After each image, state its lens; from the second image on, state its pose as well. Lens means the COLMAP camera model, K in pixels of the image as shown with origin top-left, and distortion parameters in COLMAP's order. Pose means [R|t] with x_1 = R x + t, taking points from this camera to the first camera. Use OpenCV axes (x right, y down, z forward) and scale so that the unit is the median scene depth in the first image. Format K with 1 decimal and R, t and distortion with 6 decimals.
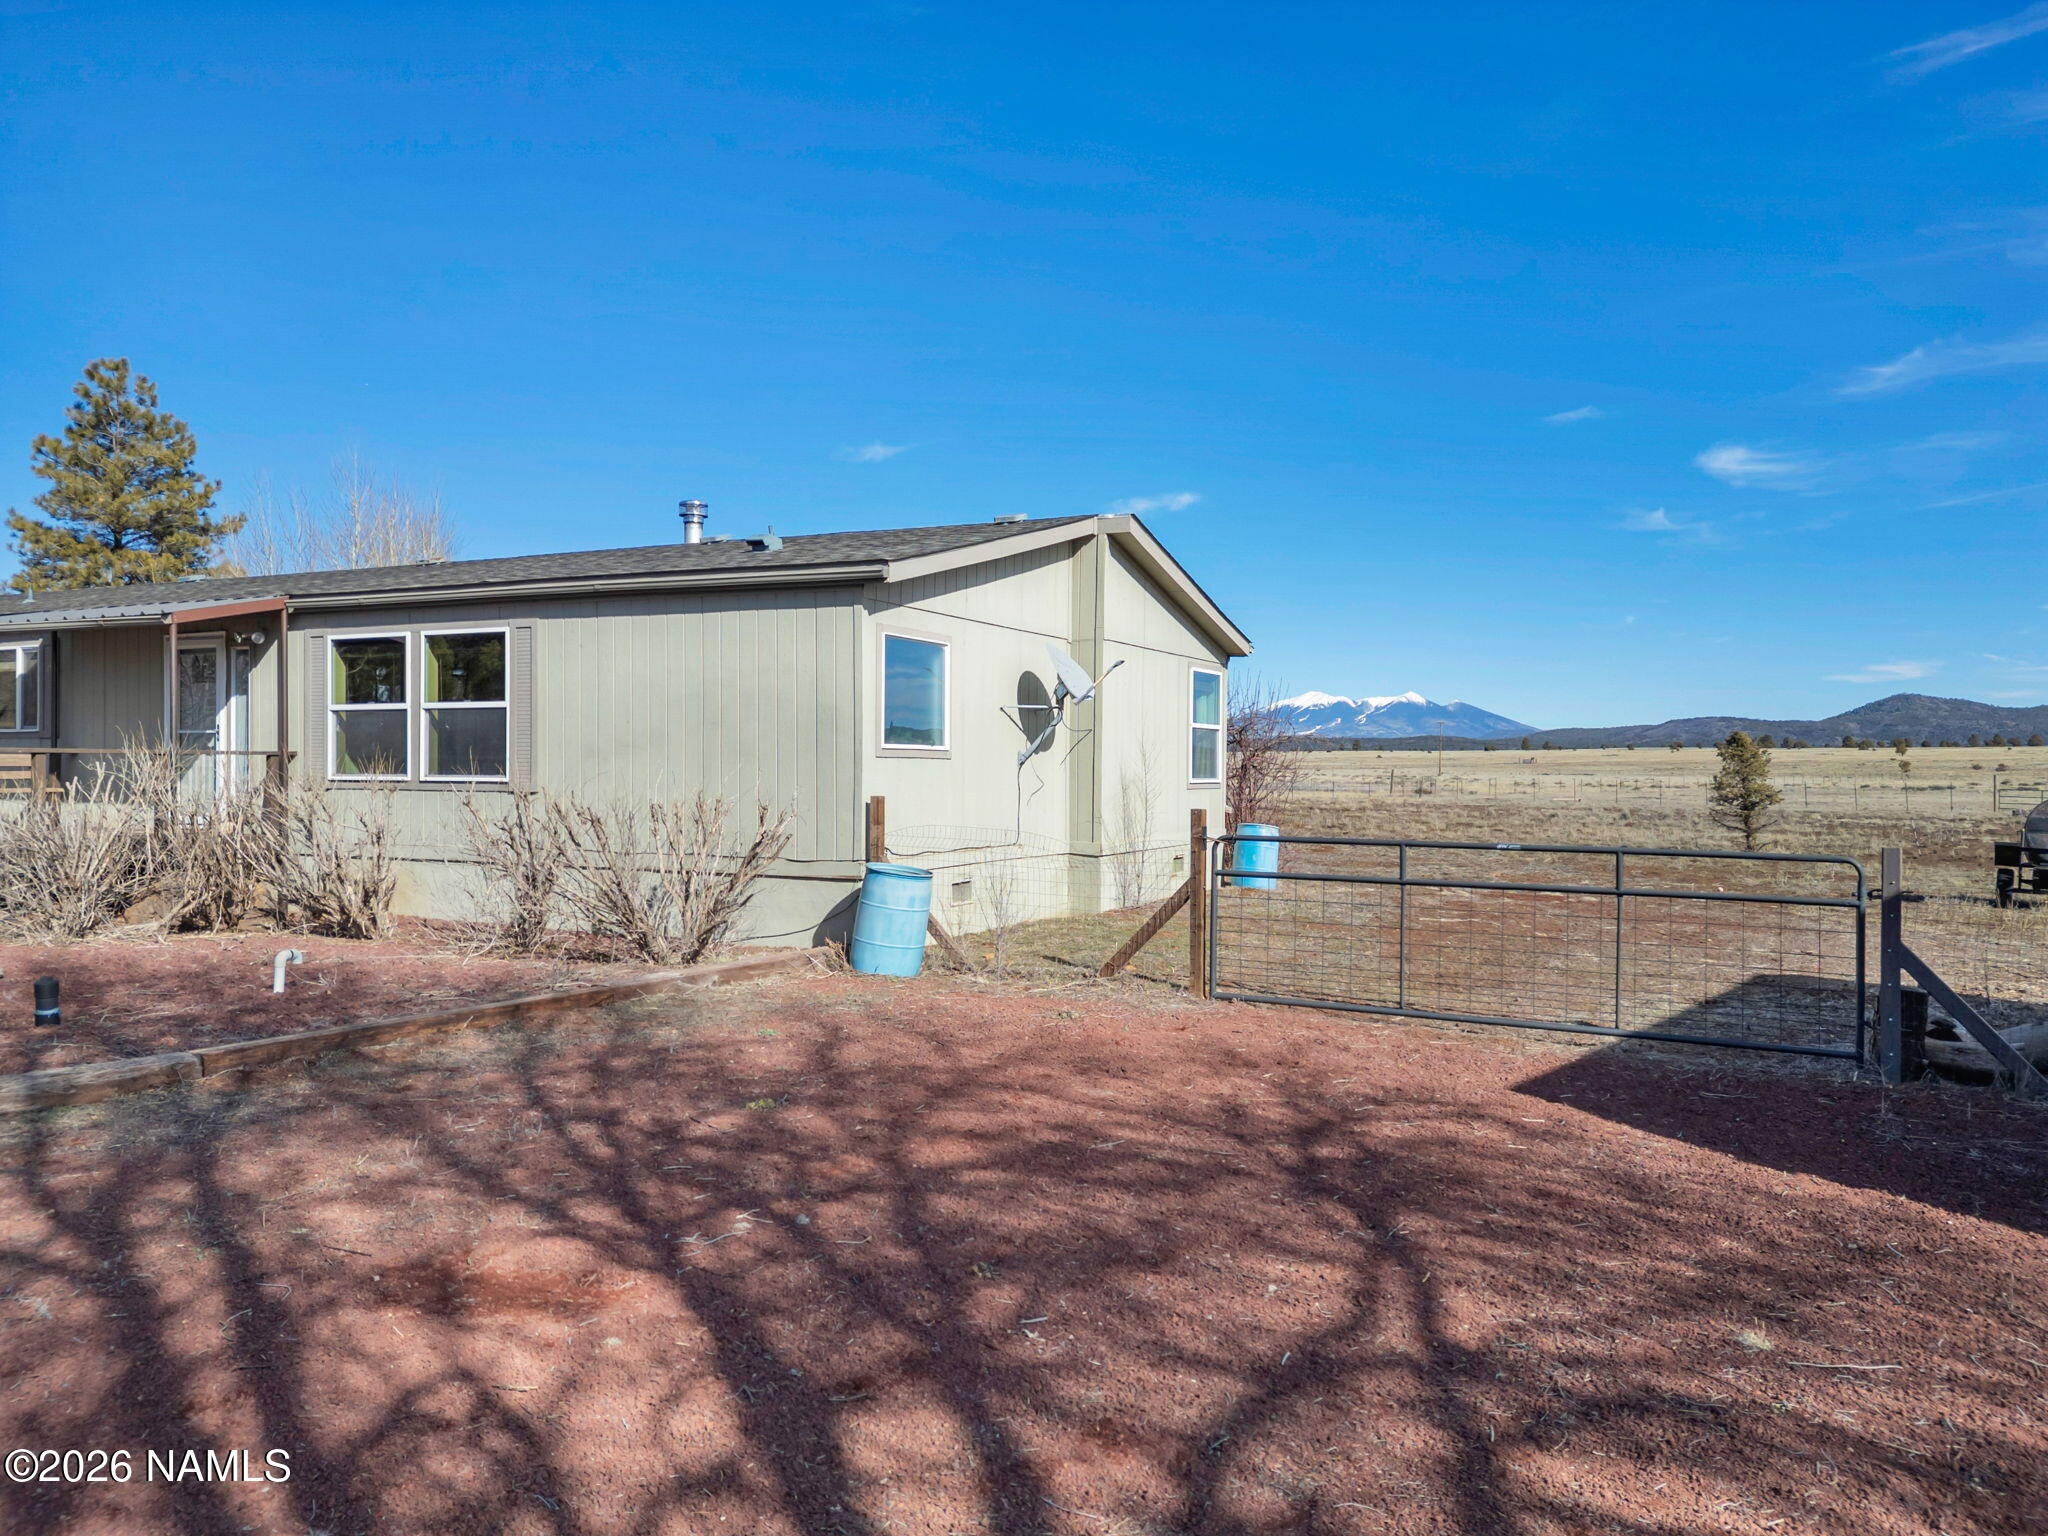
lens RADIAL K [[1448.7, 0, 1021.8], [0, 1448.7, 902.2], [0, 0, 1]] dist [0.039711, 0.000289]
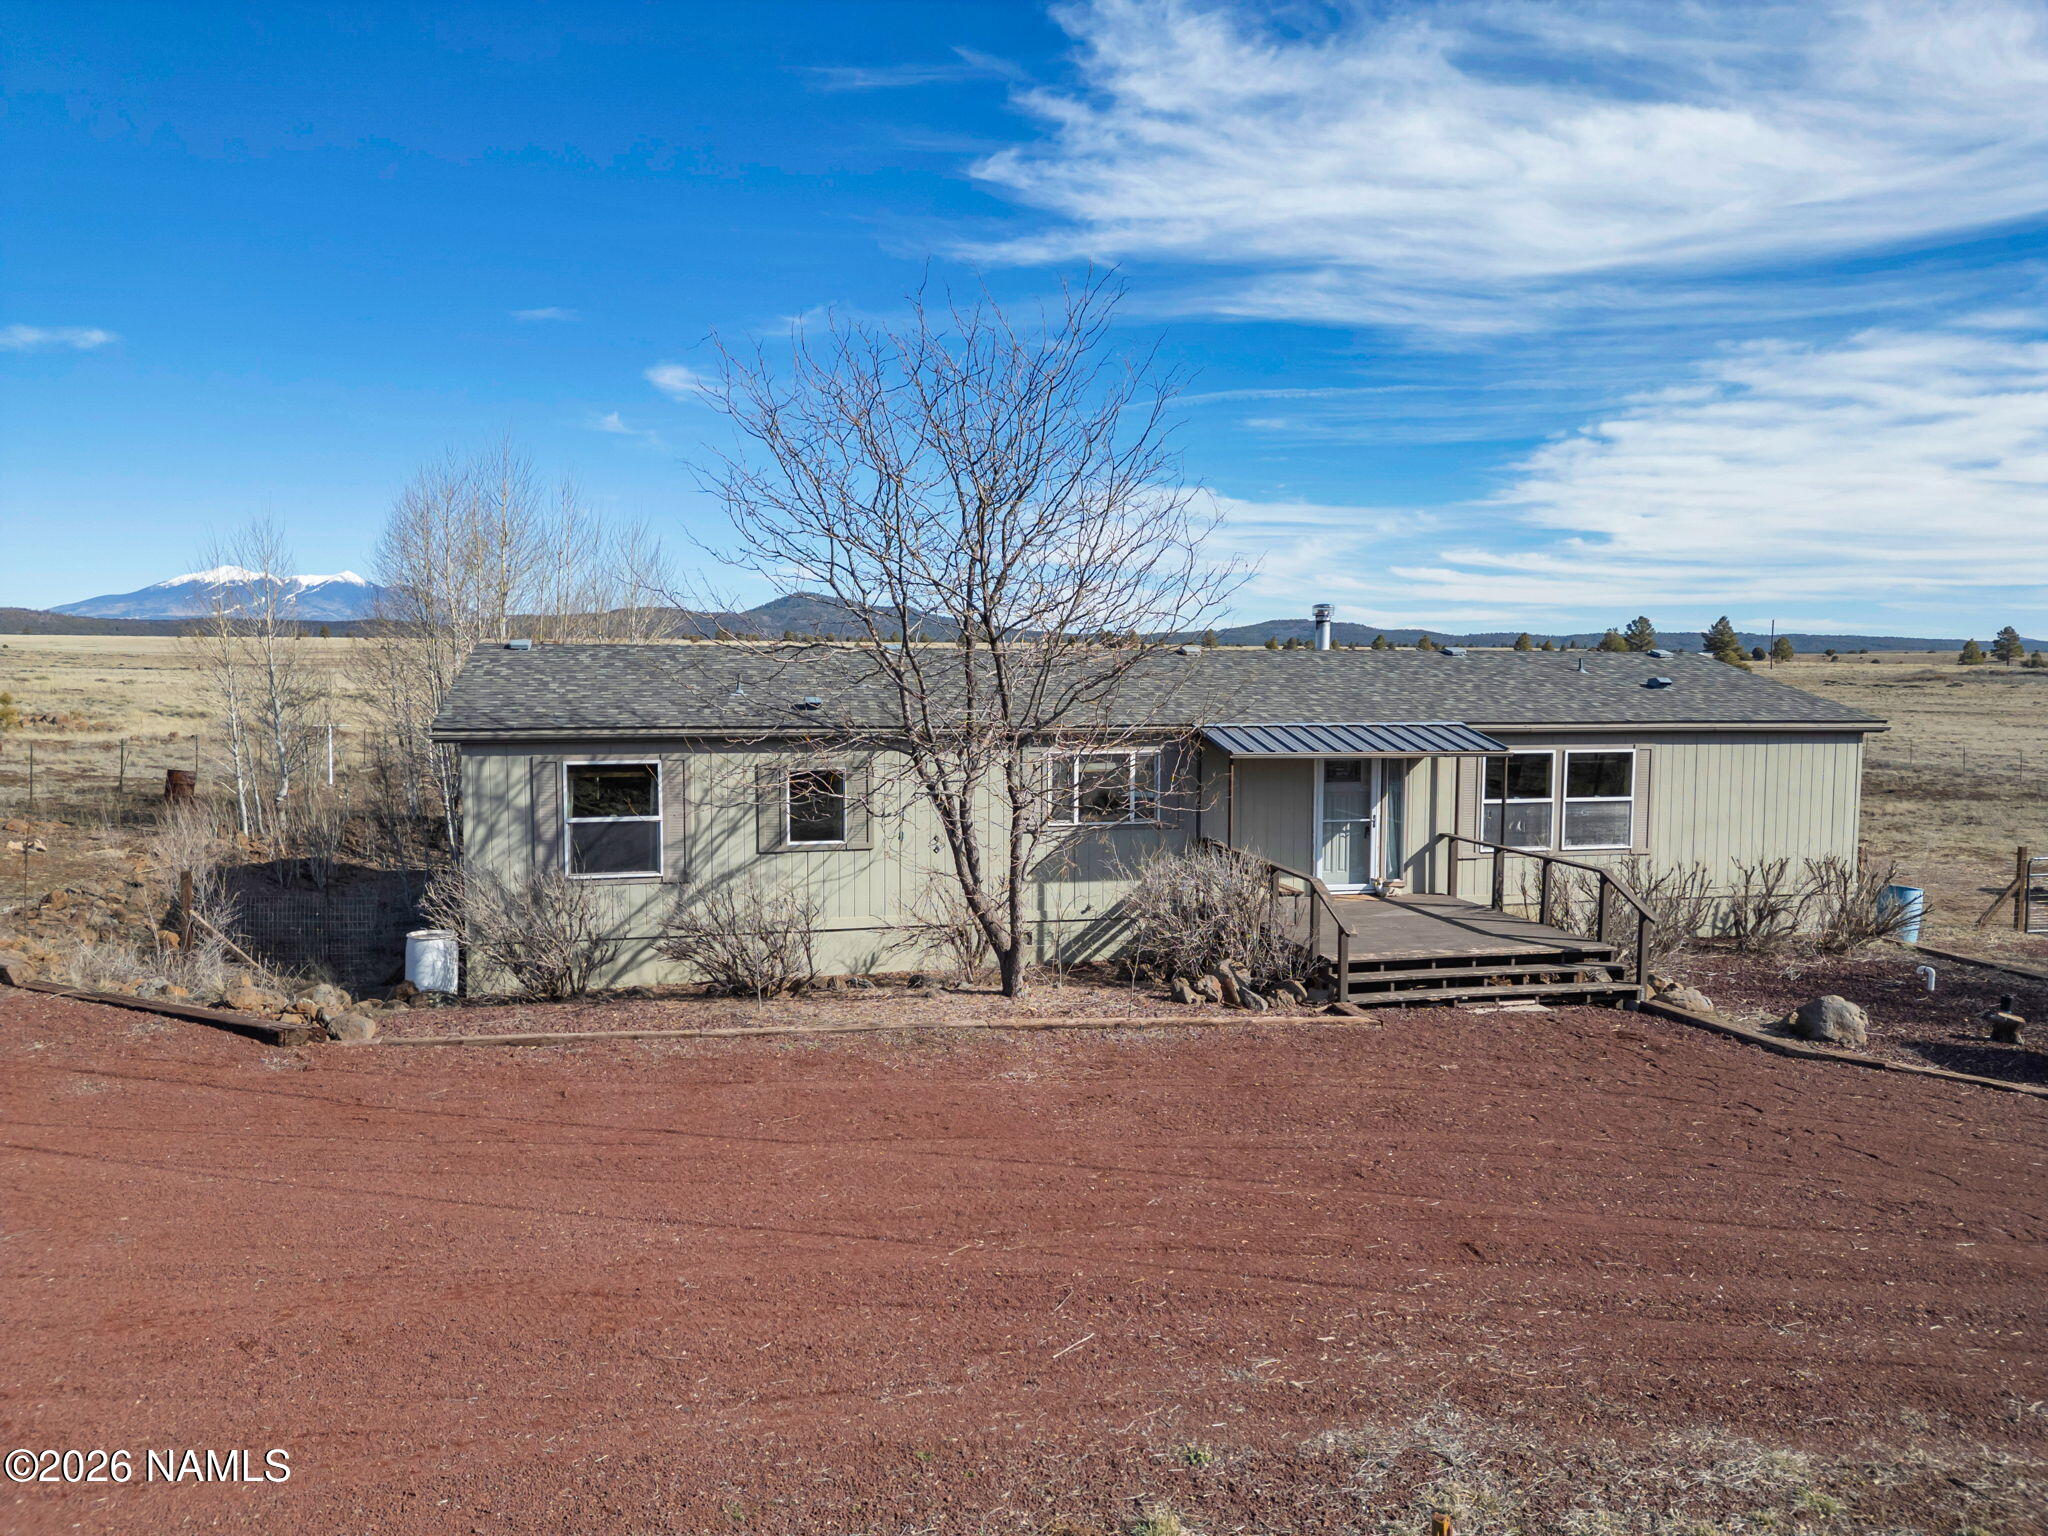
lens RADIAL K [[1464.3, 0, 1026.8], [0, 1464.3, 746.5], [0, 0, 1]] dist [0.044911, -0.012452]
pose [[0.765002, -0.037959, 0.642908, -1.494241], [0.055780, 0.998415, -0.007425, -0.173905], [-0.641608, 0.041541, 0.765907, 0.165727]]
